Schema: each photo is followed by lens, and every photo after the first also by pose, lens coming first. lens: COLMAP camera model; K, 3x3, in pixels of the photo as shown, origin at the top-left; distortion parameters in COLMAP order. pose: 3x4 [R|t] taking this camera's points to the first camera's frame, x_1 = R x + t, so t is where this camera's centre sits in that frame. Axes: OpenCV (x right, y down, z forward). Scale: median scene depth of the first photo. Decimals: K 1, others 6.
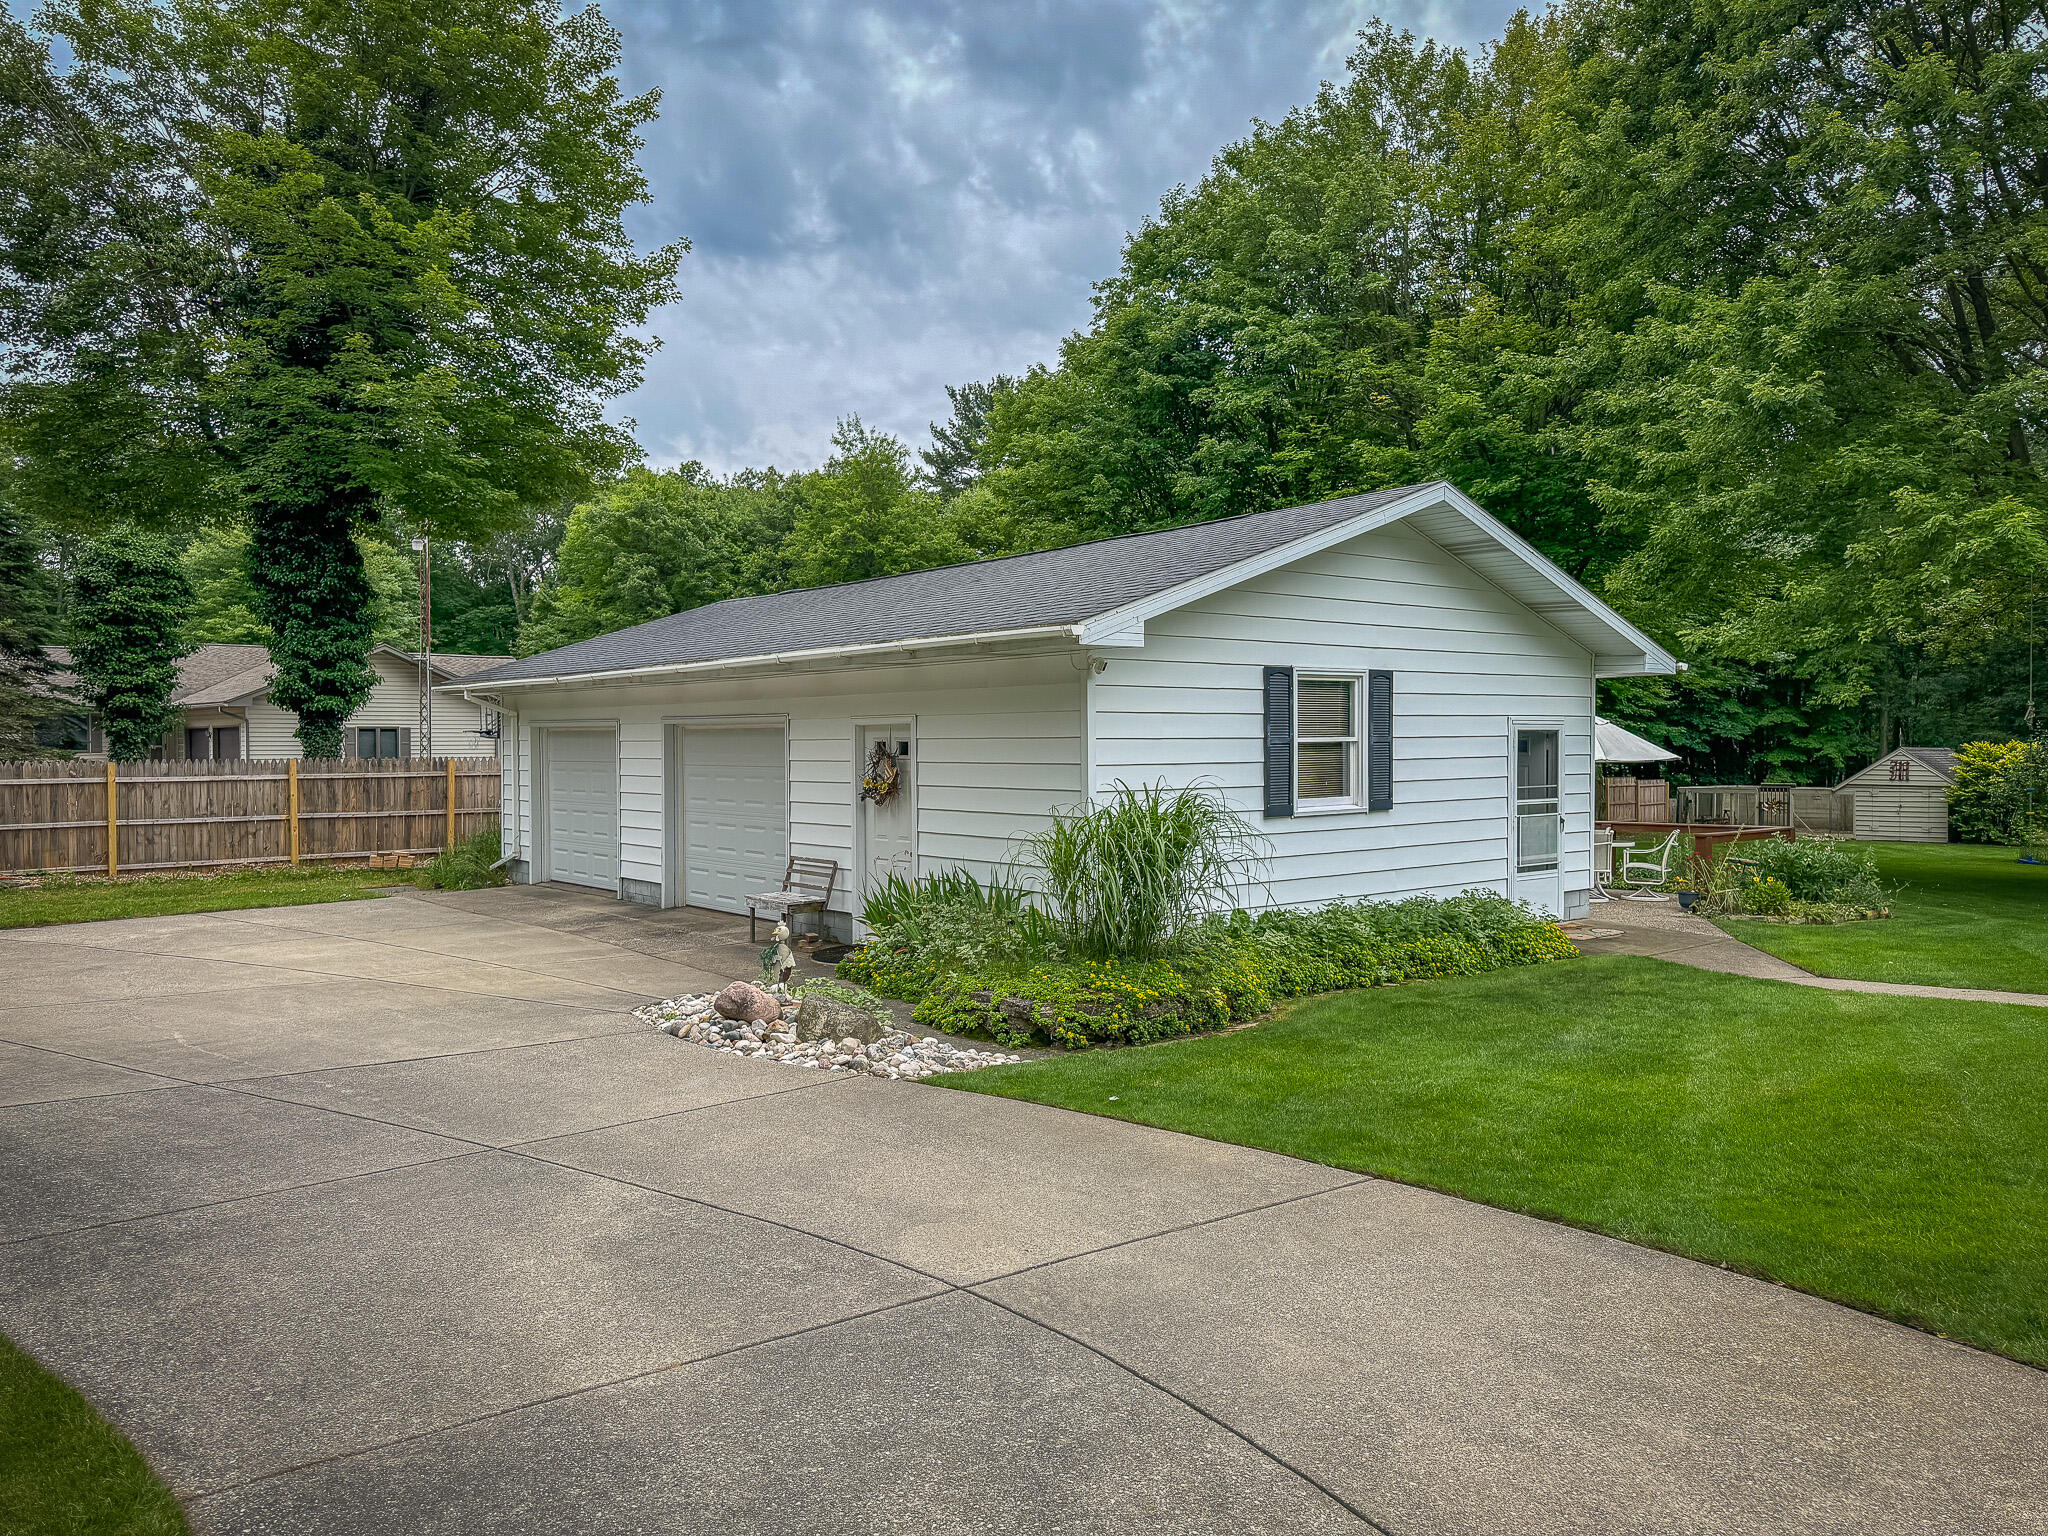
lens RADIAL K [[1448.2, 0, 1020.3], [0, 1448.2, 766.7], [0, 0, 1]] dist [0.009795, 0.003103]
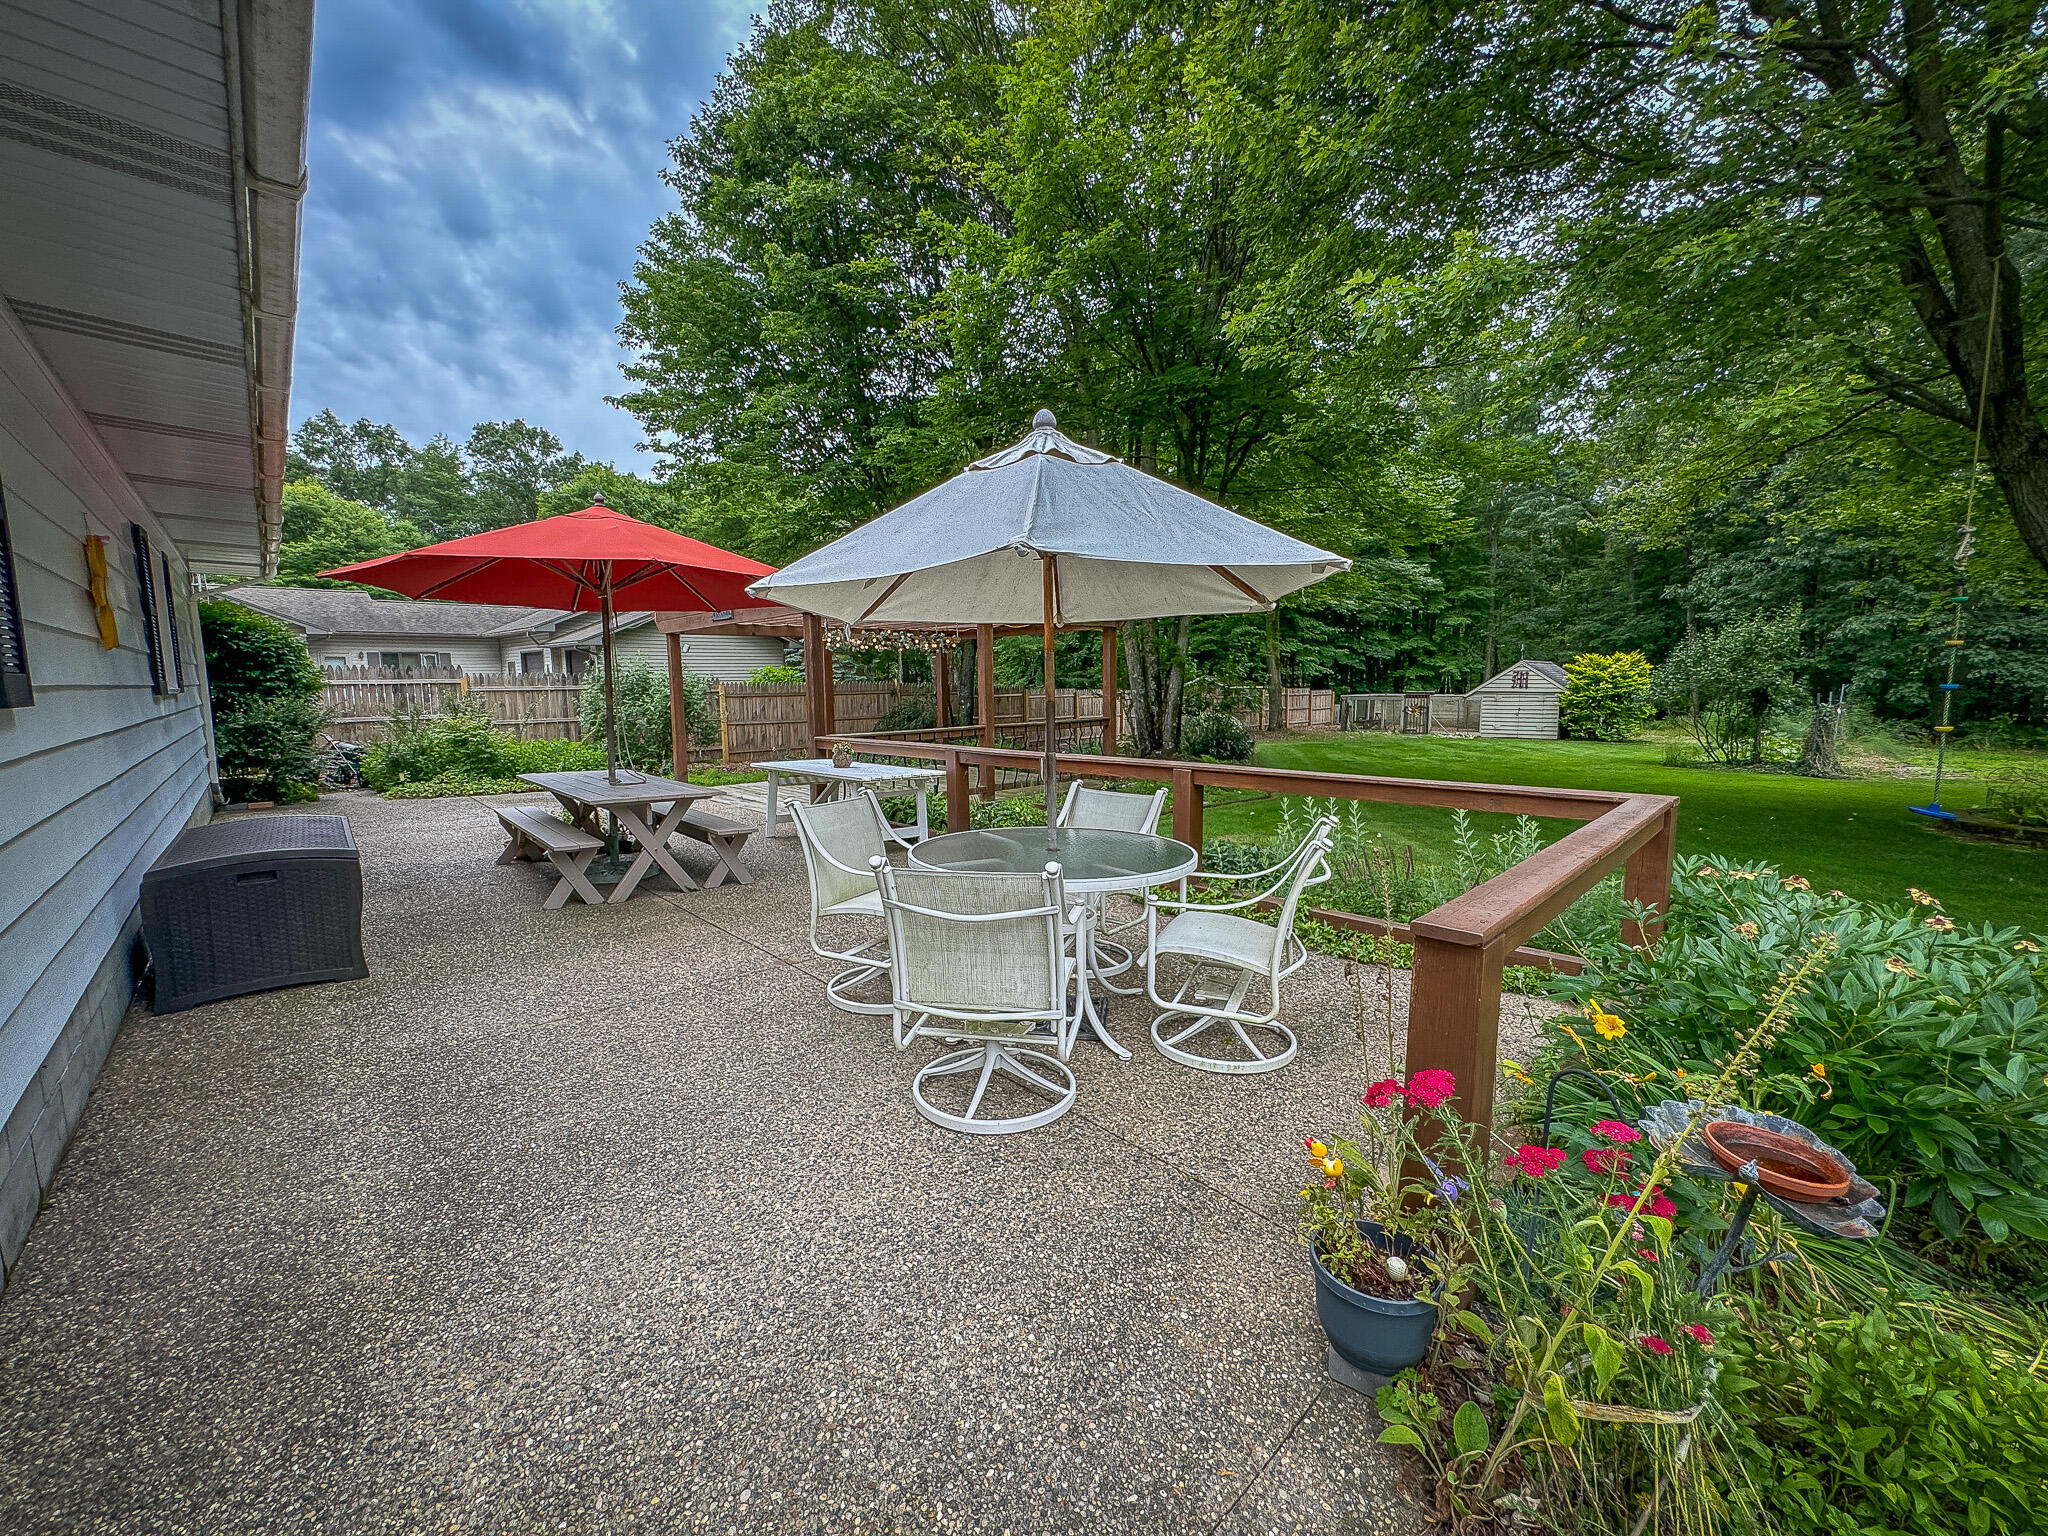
lens RADIAL K [[824.3, 0, 1031.1], [0, 824.3, 769.8], [0, 0, 1]] dist [0.002316, 0.000057]
pose [[0.997897, -0.008344, 0.064288, 0.150600], [0.001903, 0.995024, 0.099616, 0.007825], [-0.064799, -0.099284, 0.992947, 0.325799]]
